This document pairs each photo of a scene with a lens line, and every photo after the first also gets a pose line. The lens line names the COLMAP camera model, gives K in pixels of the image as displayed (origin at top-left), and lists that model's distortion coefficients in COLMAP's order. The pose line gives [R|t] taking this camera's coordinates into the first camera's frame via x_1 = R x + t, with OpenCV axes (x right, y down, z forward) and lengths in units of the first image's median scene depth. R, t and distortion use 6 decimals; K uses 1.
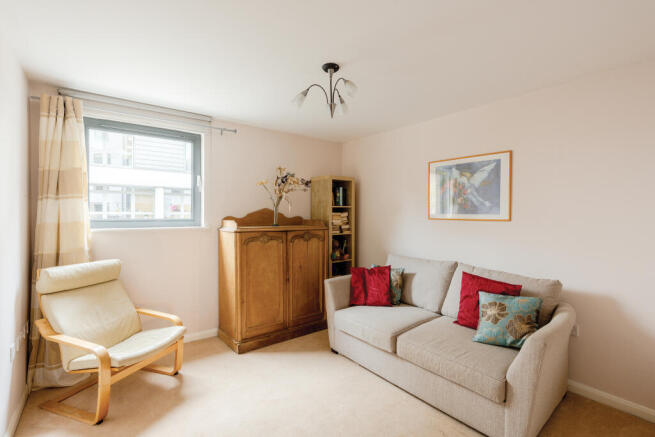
lens RADIAL K [[315.5, 0, 327.5], [0, 315.5, 218.5], [0, 0, 1]] dist [-0.000674, -0.000047]
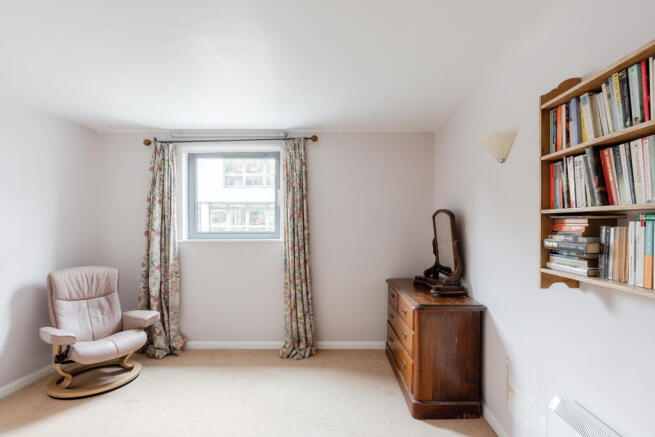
lens RADIAL K [[315.5, 0, 327.5], [0, 315.5, 218.5], [0, 0, 1]] dist [-0.000674, -0.000047]
pose [[0.792973, -0.018502, -0.608976, 0.336781], [-0.004918, 0.999312, -0.036765, -0.004443], [0.609237, 0.032149, 0.792336, 0.285568]]
